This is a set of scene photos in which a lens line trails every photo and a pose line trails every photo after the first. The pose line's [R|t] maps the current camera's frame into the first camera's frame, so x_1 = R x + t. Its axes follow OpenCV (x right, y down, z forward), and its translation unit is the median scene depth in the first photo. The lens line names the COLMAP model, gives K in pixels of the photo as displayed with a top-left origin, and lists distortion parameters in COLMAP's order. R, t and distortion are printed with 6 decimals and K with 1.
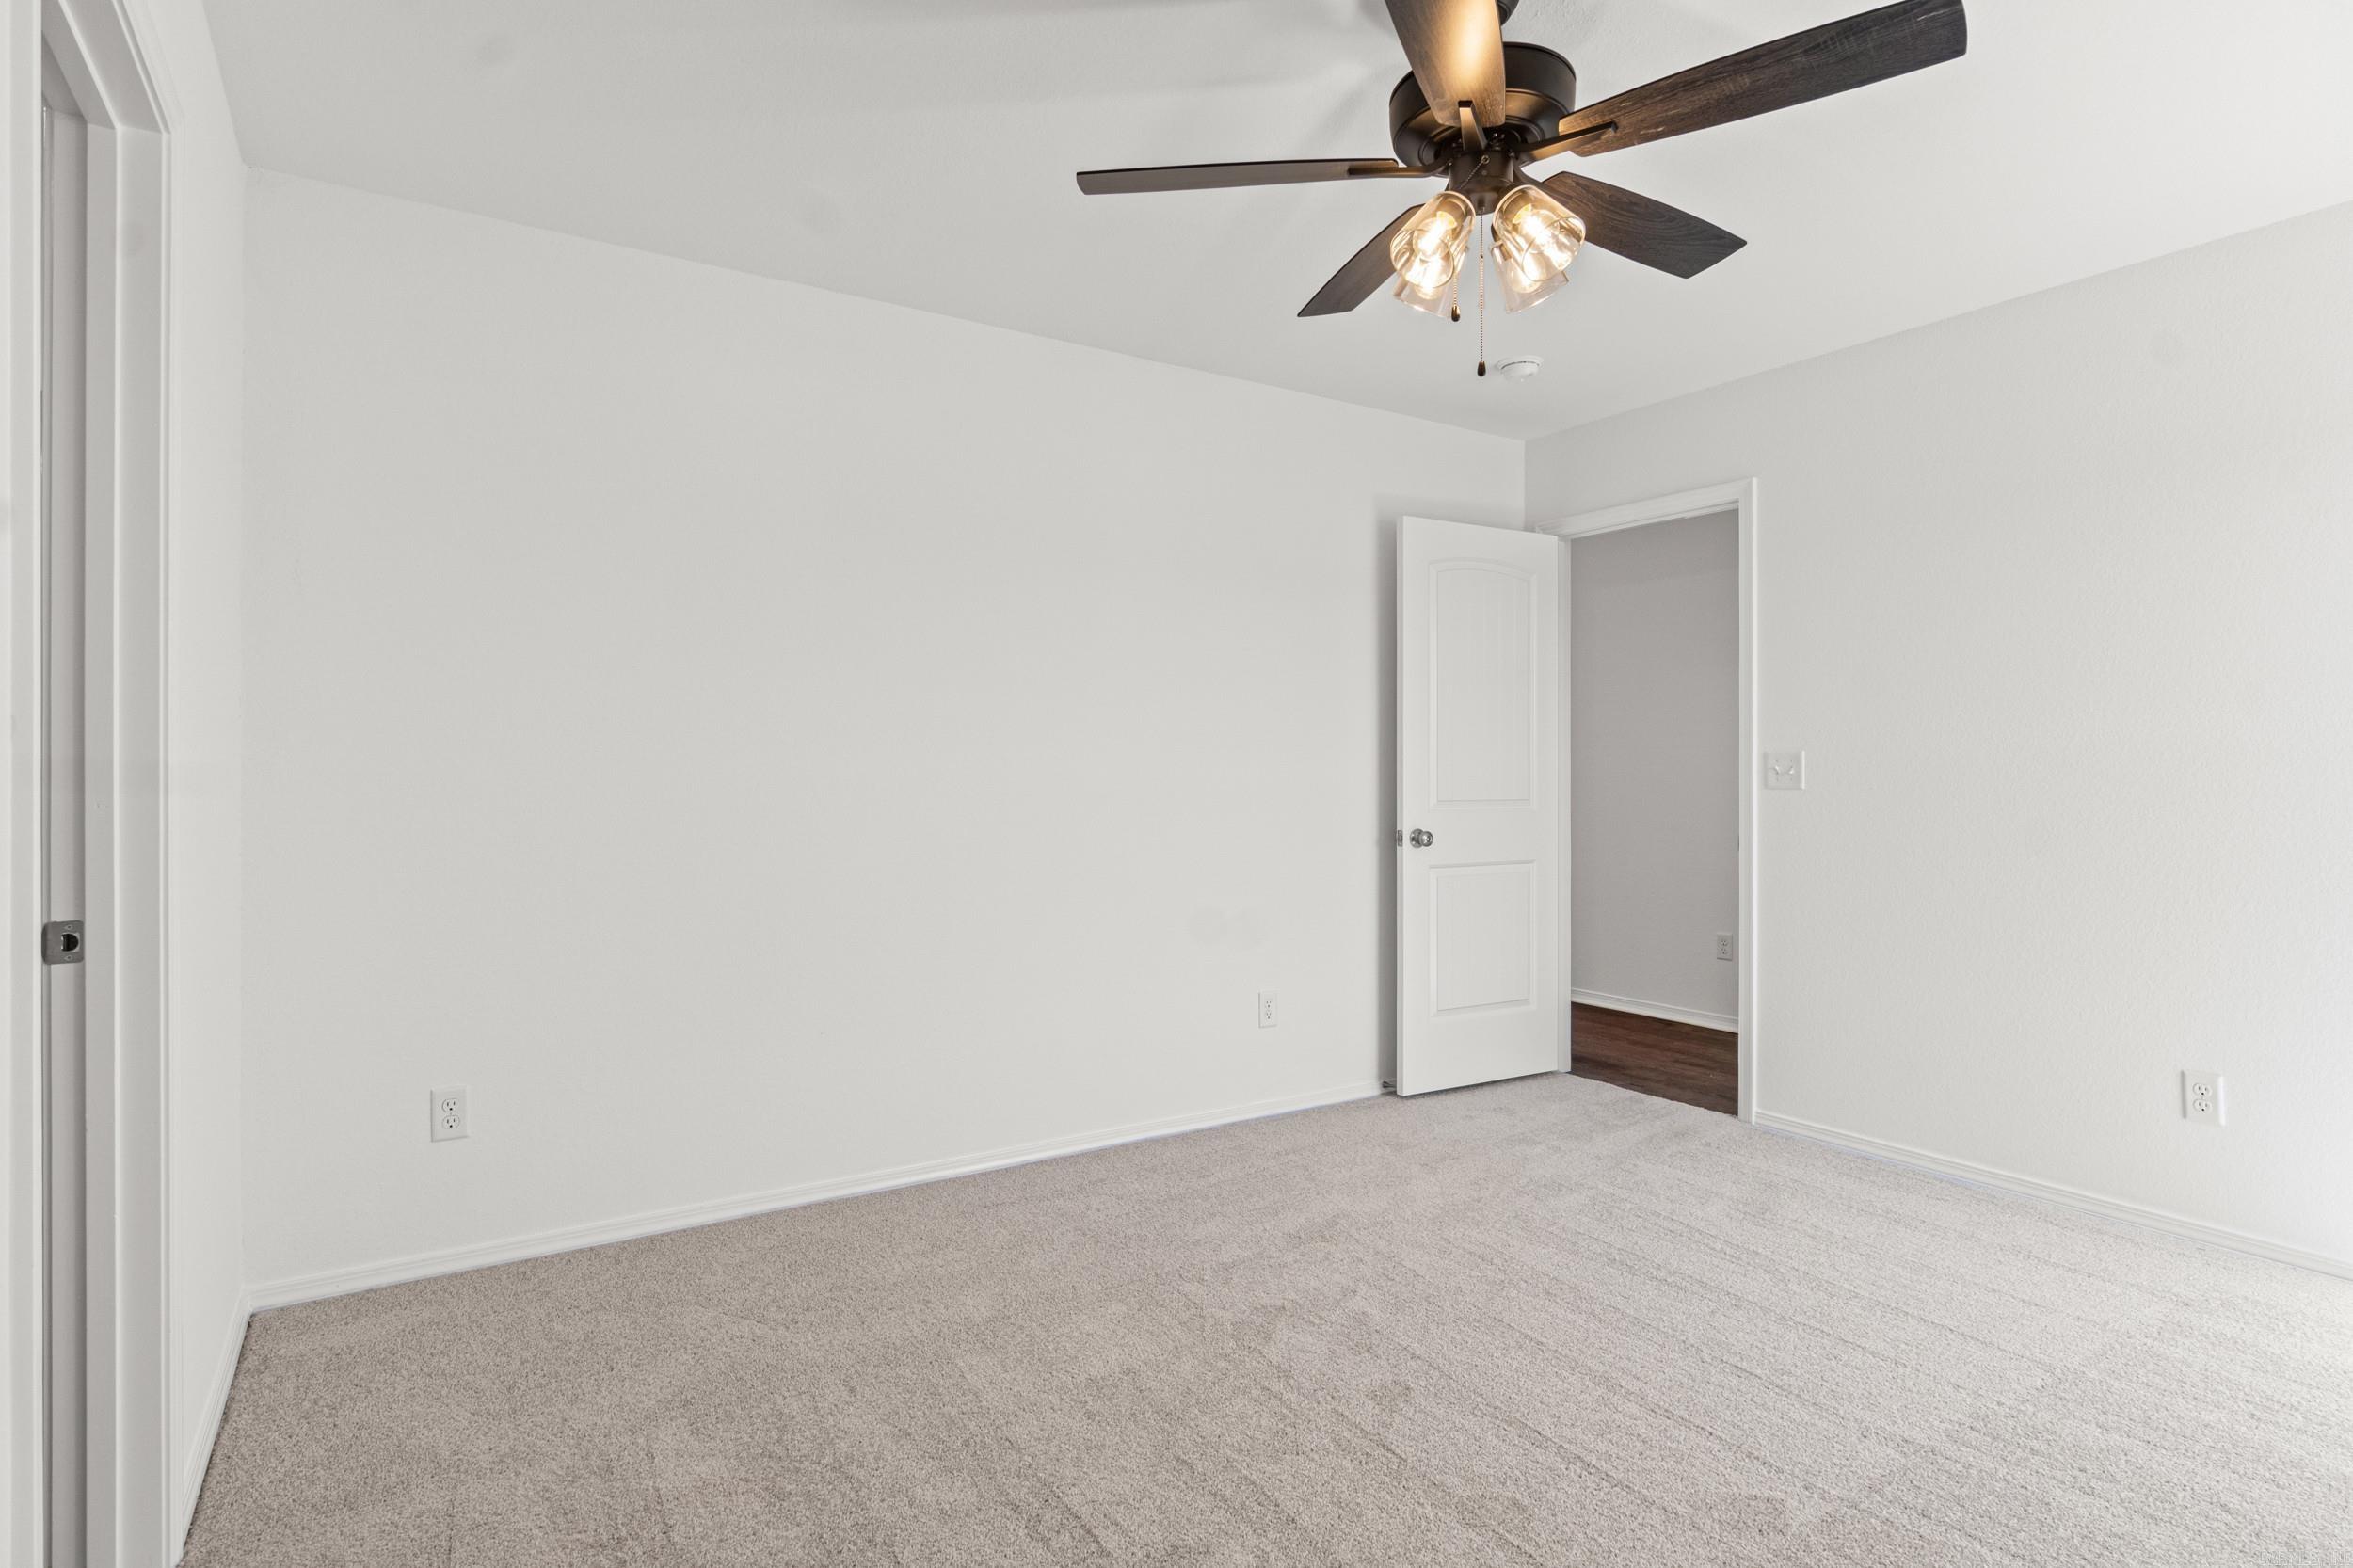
lens RADIAL K [[1191.4, 0, 1163.0], [0, 1191.4, 781.2], [0, 0, 1]] dist [-0.009993, 0.003770]
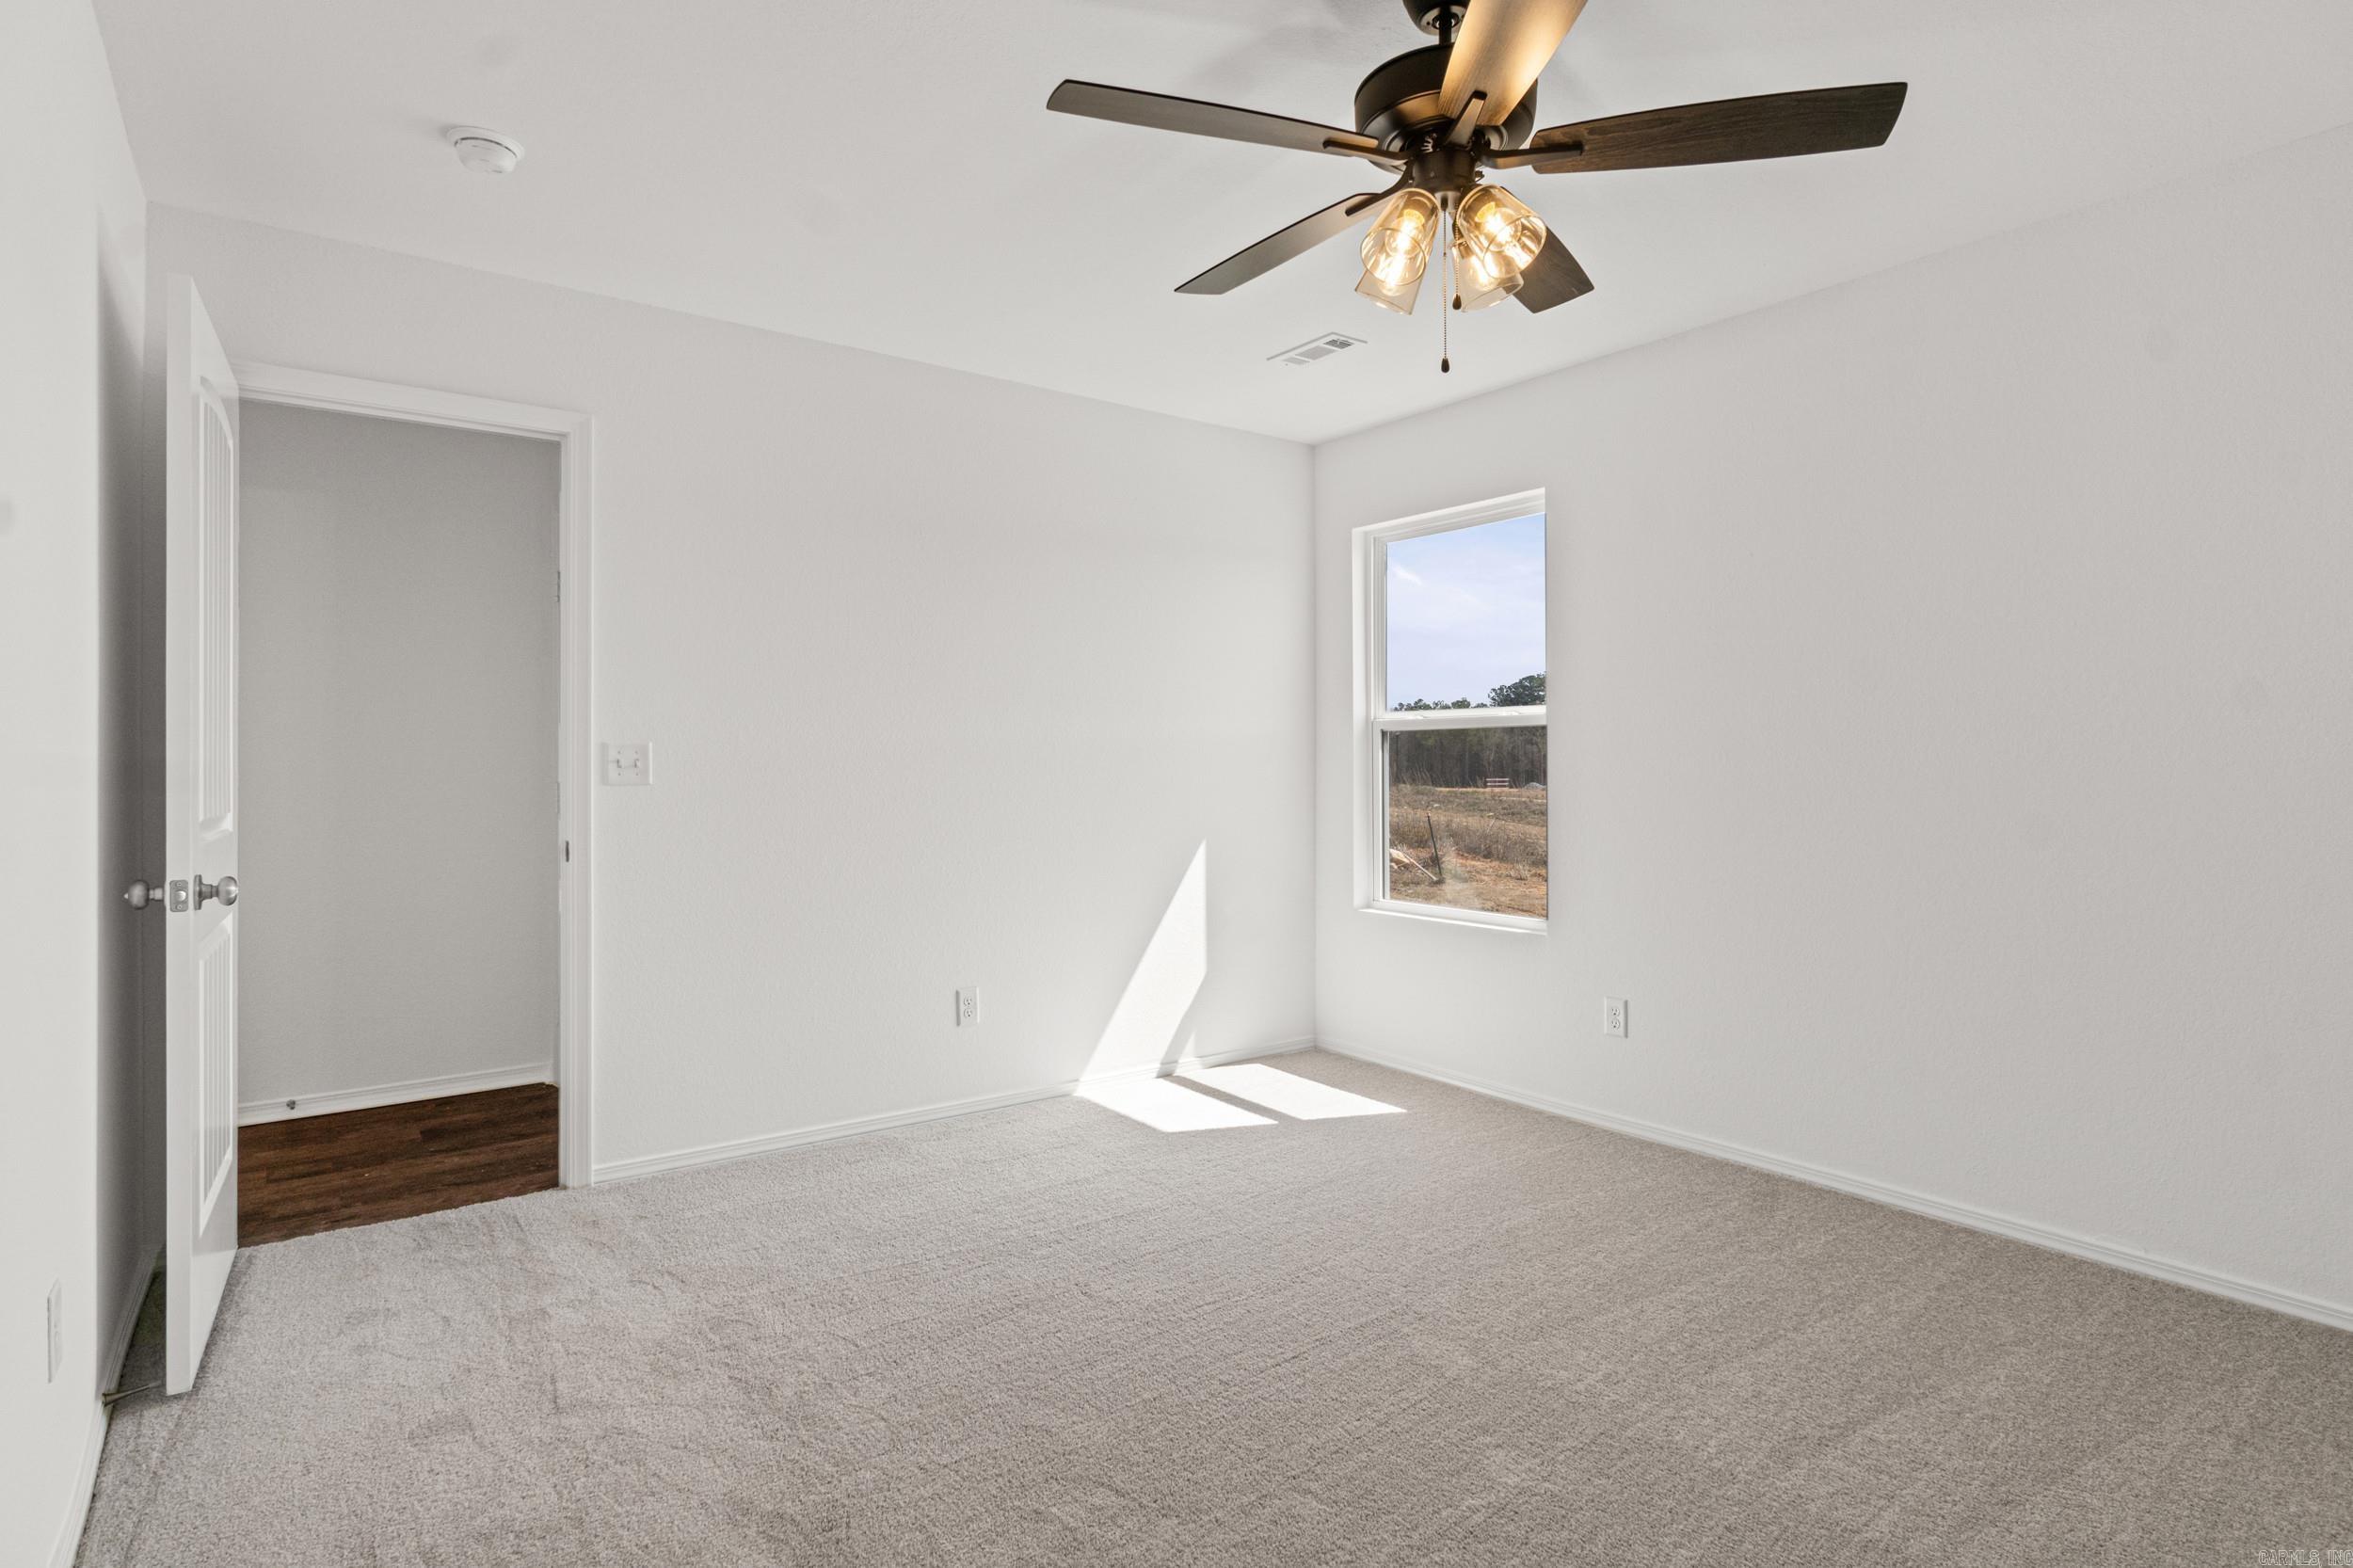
lens RADIAL K [[1191.4, 0, 1160.8], [0, 1191.4, 766.2], [0, 0, 1]] dist [-0.009993, 0.003770]
pose [[-0.058132, -0.004866, 0.998297, -0.370893], [0.007866, 0.999955, 0.005332, -0.008740], [-0.998278, 0.008163, -0.058091, 0.661461]]
